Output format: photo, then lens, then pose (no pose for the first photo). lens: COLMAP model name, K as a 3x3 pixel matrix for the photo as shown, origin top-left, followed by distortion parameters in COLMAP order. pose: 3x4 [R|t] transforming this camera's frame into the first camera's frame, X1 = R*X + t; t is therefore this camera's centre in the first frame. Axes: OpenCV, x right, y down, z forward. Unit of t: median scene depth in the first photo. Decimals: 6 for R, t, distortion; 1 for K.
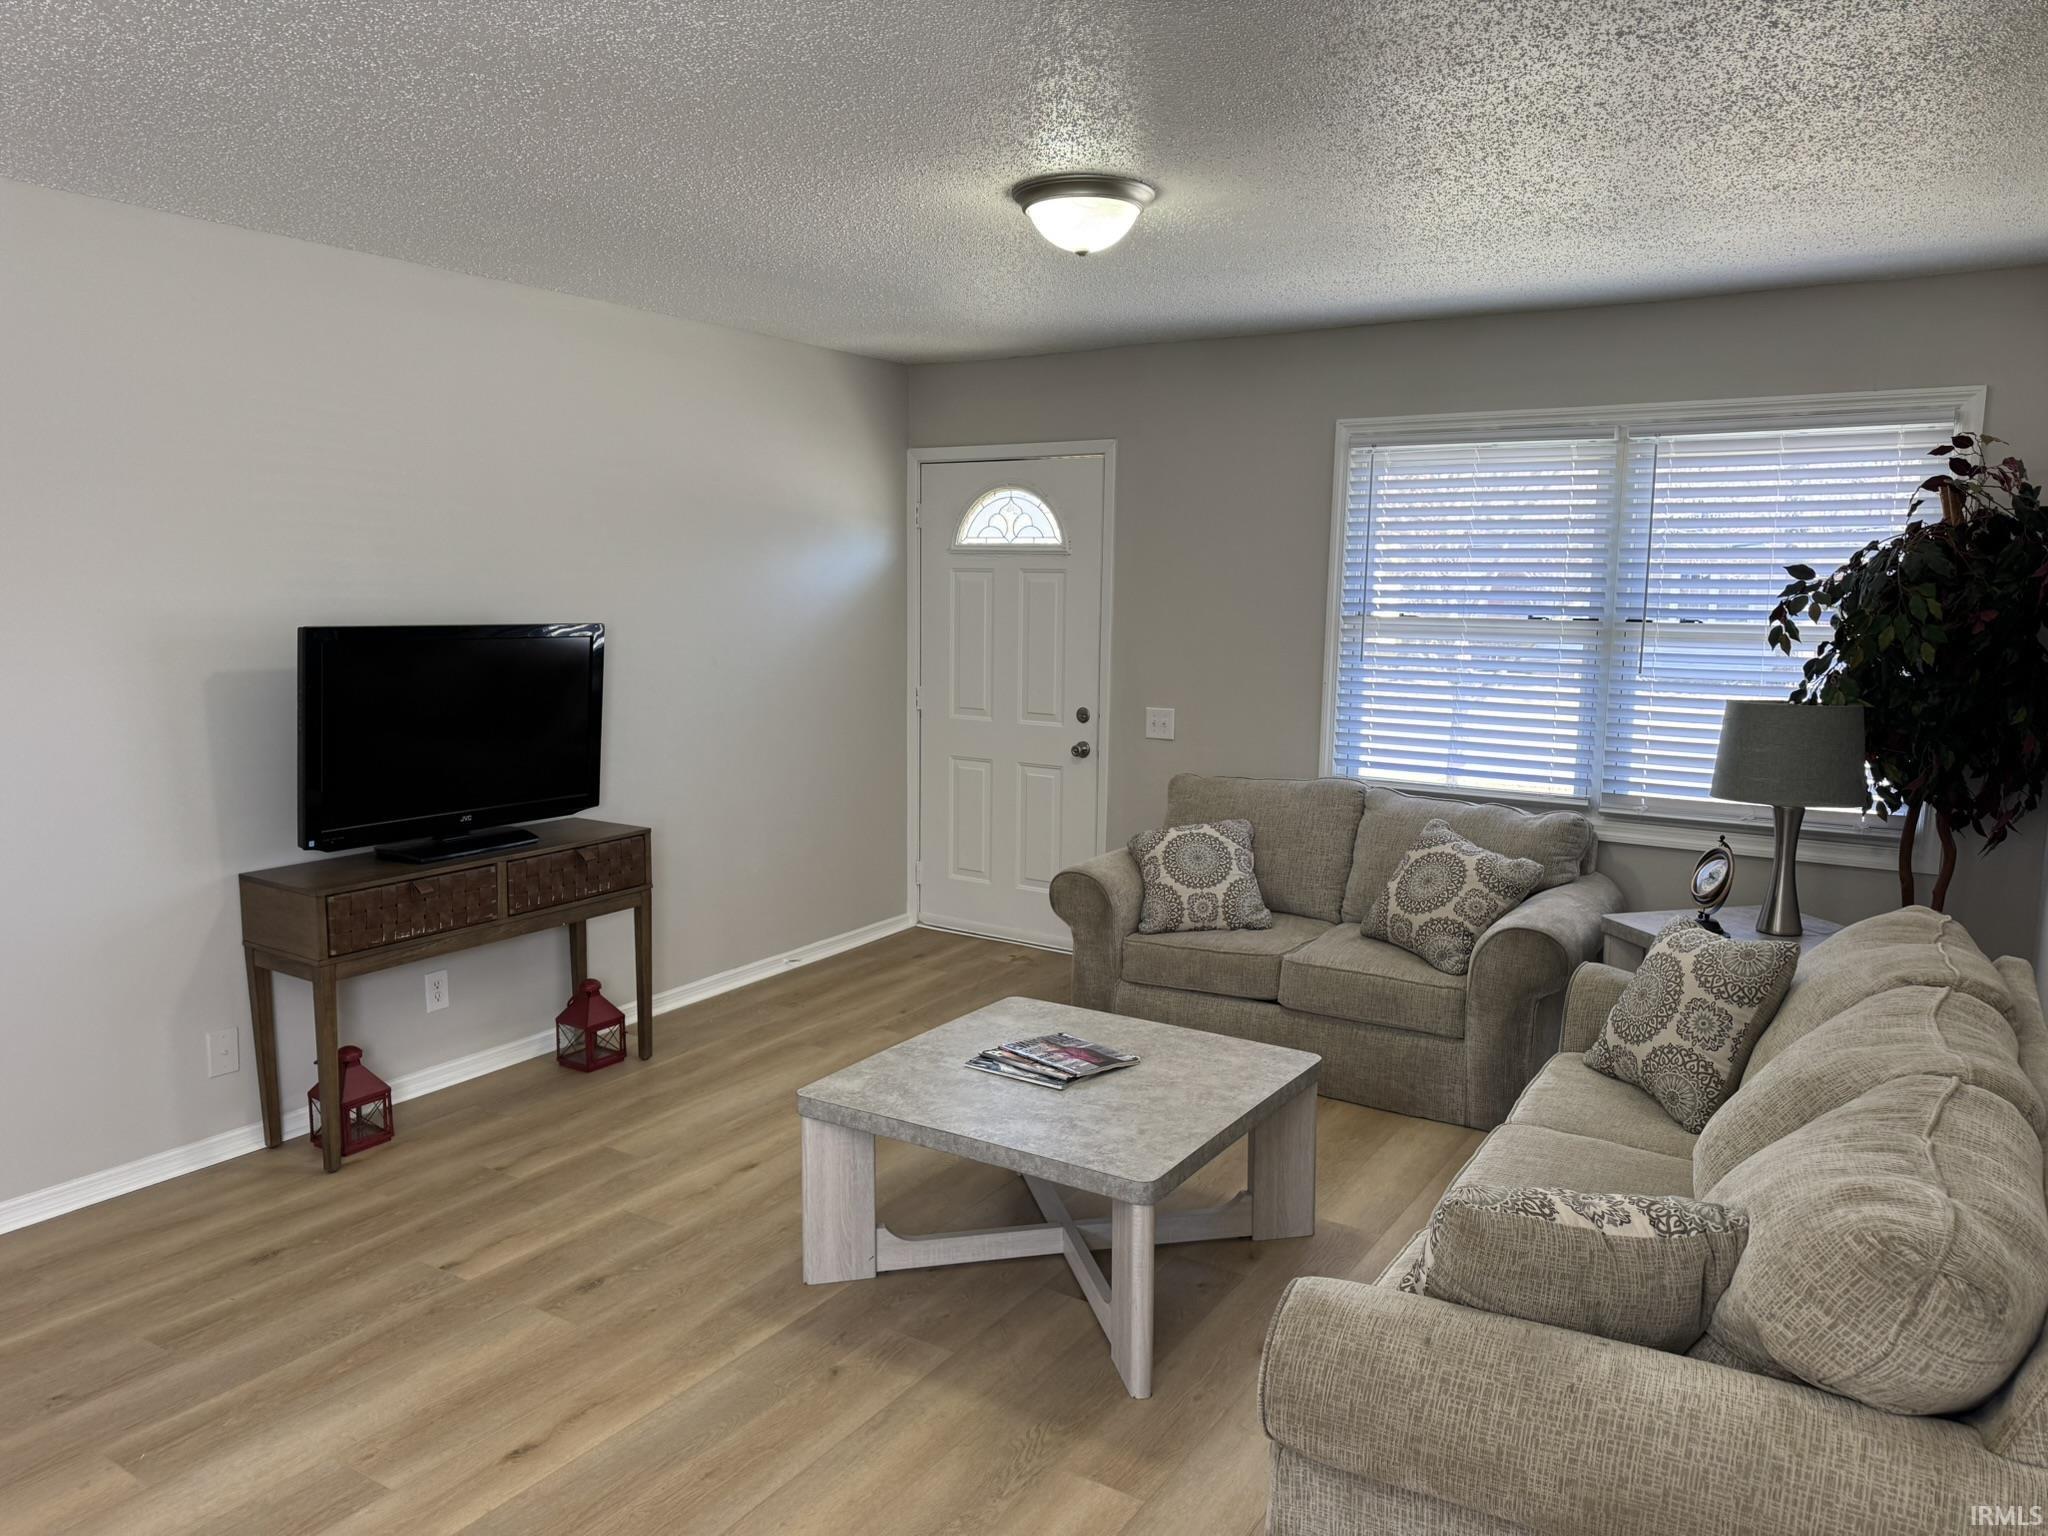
lens RADIAL K [[1469.1, 0, 1016.7], [0, 1469.1, 803.0], [0, 0, 1]] dist [0.104723, -0.086956]
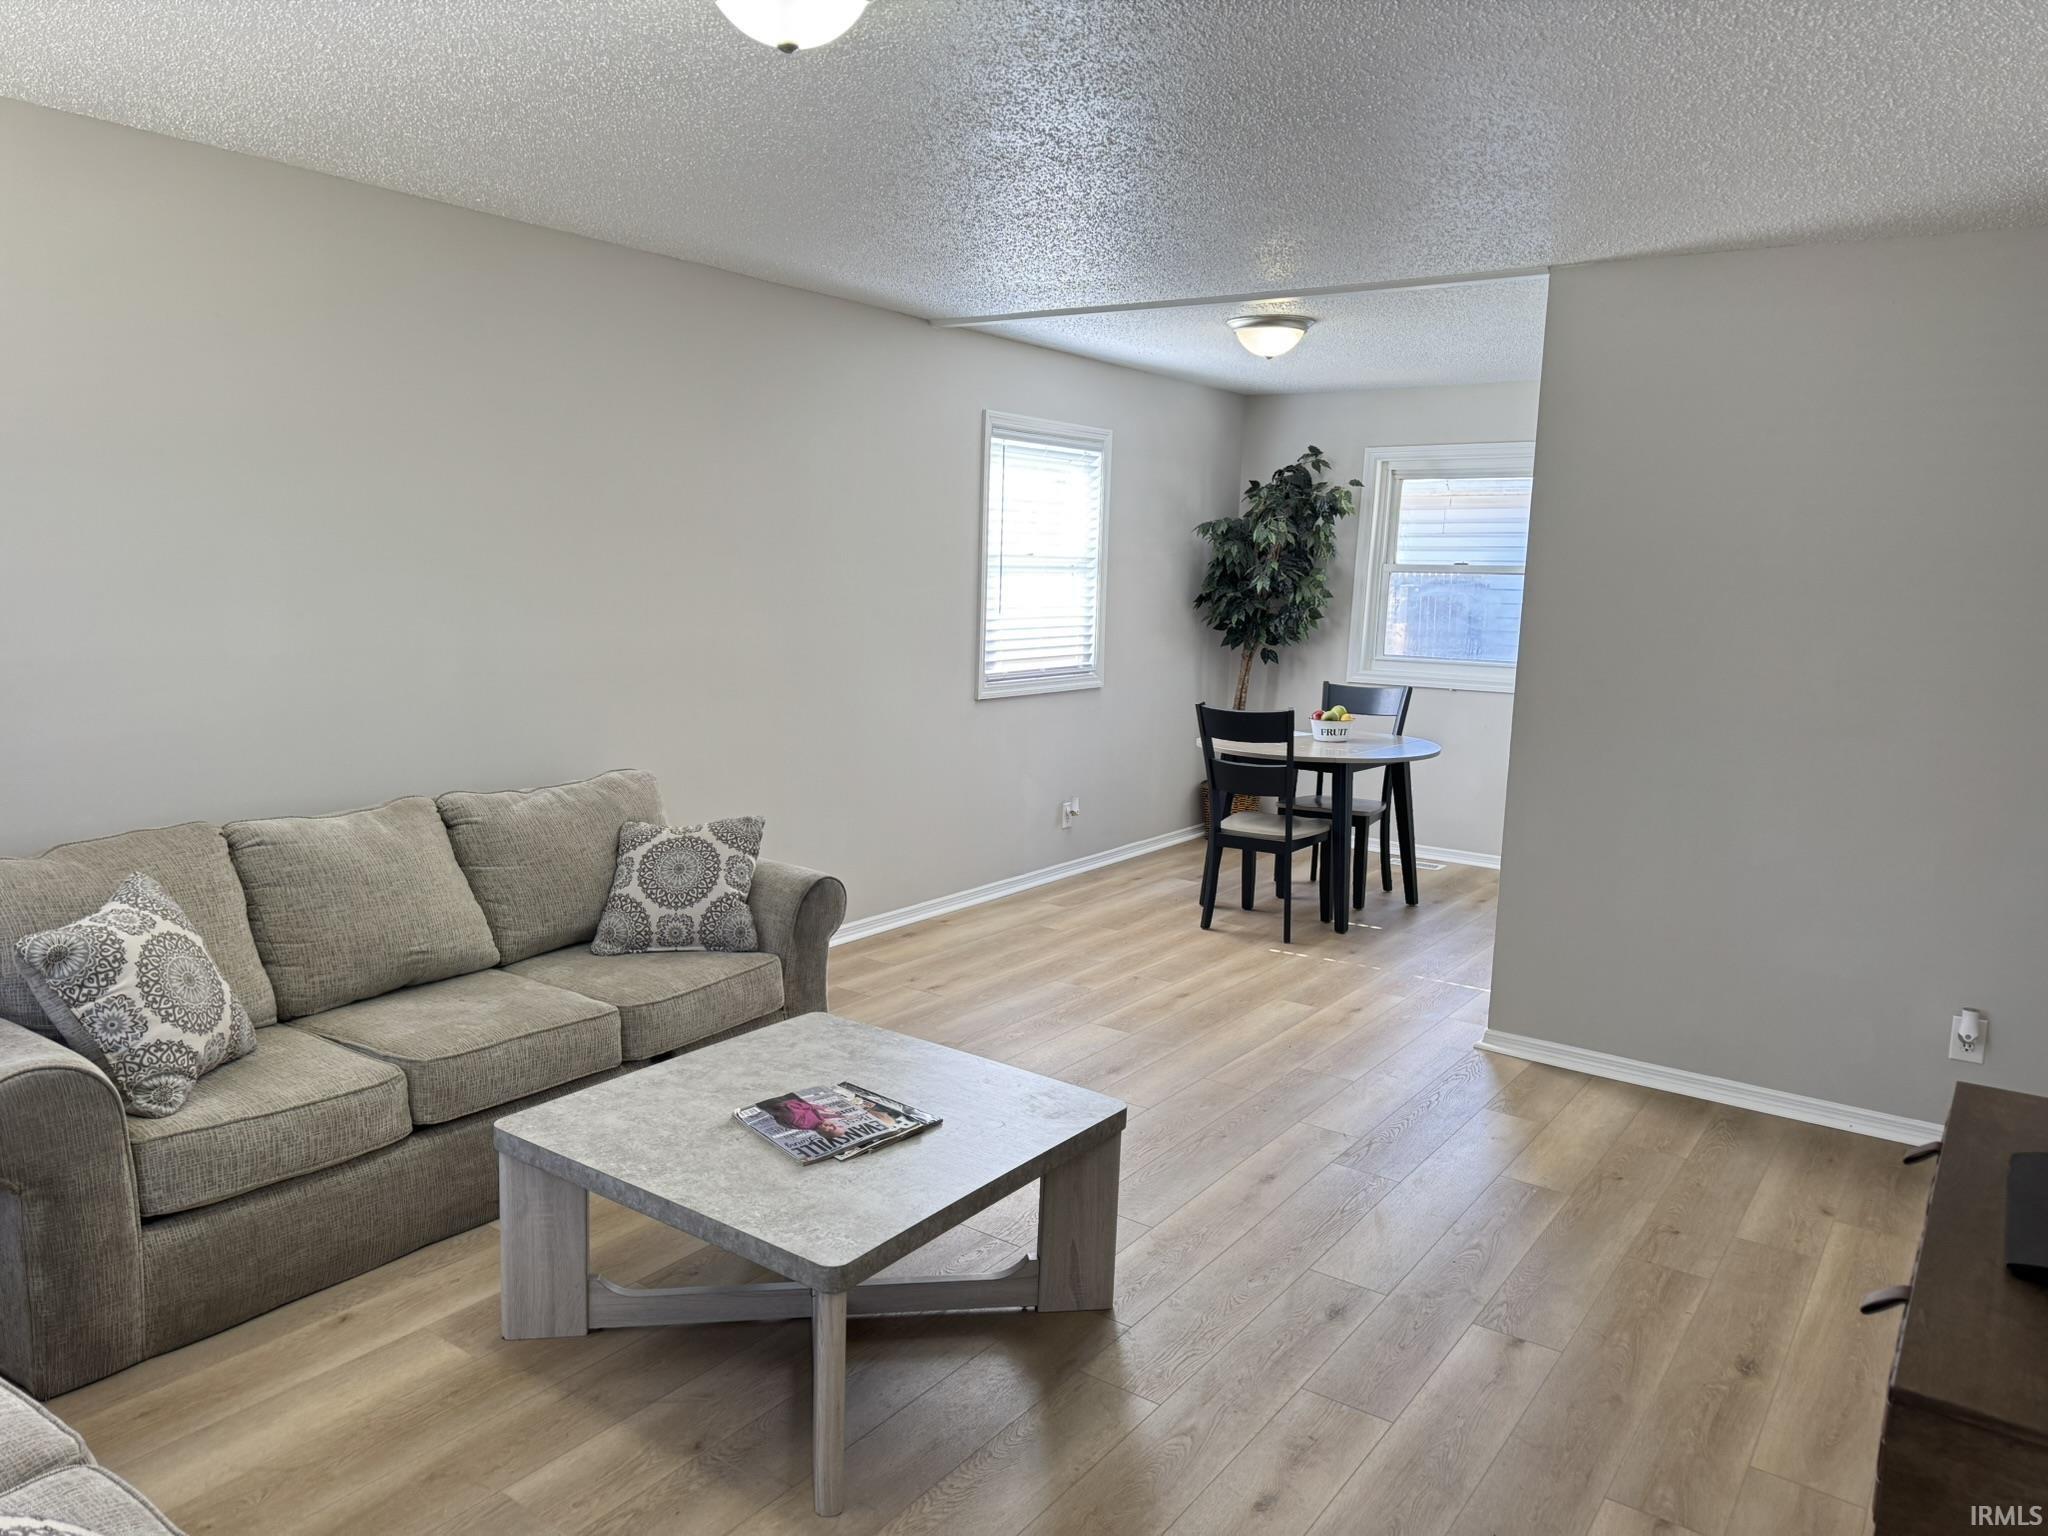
lens RADIAL K [[1469.1, 0, 1016.7], [0, 1469.1, 803.0], [0, 0, 1]] dist [0.104723, -0.086956]
pose [[-0.998180, -0.045419, 0.039660, -0.102825], [-0.030959, 0.950465, 0.309287, -0.257396], [-0.051743, 0.307496, -0.950141, 1.739016]]
